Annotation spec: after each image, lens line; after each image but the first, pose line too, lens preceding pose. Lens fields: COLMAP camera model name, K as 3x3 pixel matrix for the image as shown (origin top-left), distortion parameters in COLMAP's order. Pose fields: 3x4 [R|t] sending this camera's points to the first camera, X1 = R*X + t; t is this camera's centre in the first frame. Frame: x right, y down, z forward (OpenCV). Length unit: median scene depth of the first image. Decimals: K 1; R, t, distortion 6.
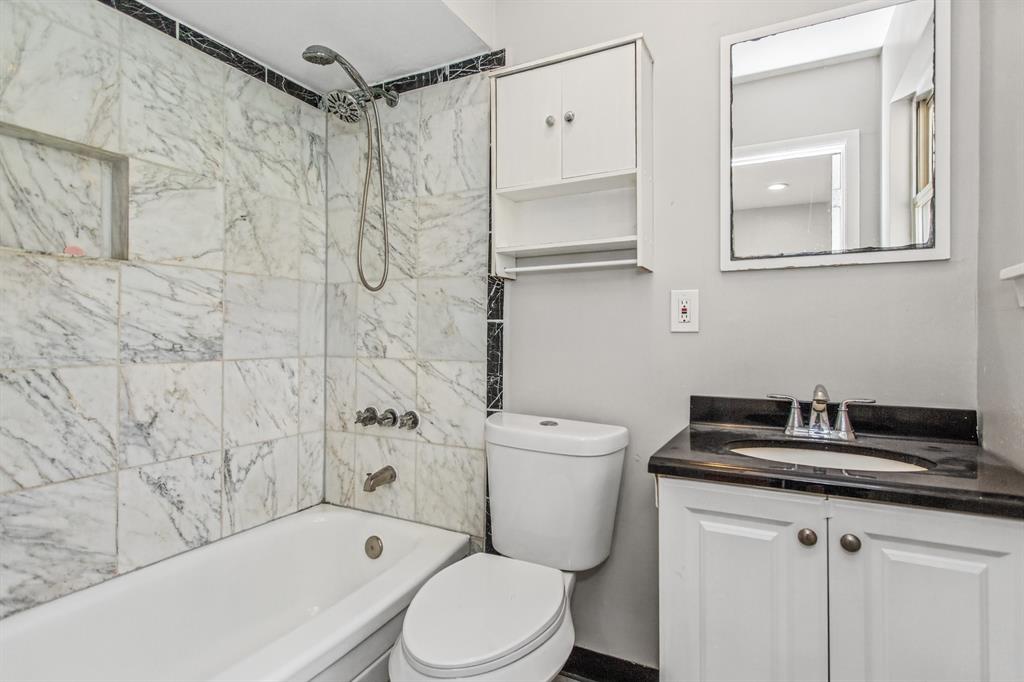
lens RADIAL K [[520.5, 0, 512.3], [0, 520.5, 329.4], [0, 0, 1]] dist [-0.001343, -0.000253]
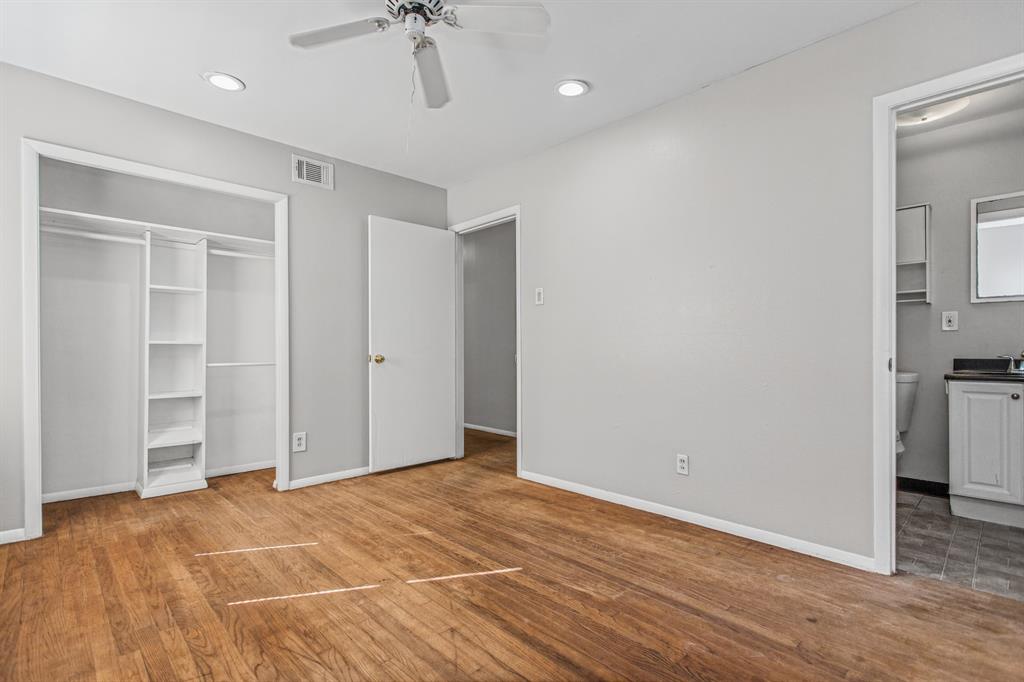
lens RADIAL K [[486.4, 0, 517.4], [0, 486.4, 340.7], [0, 0, 1]] dist [0.000538, 0.000466]
pose [[0.950757, 0.000404, -0.309937, -0.825890], [-0.002044, 0.999986, -0.004967, 0.065795], [0.309930, 0.005356, 0.950744, -1.639786]]
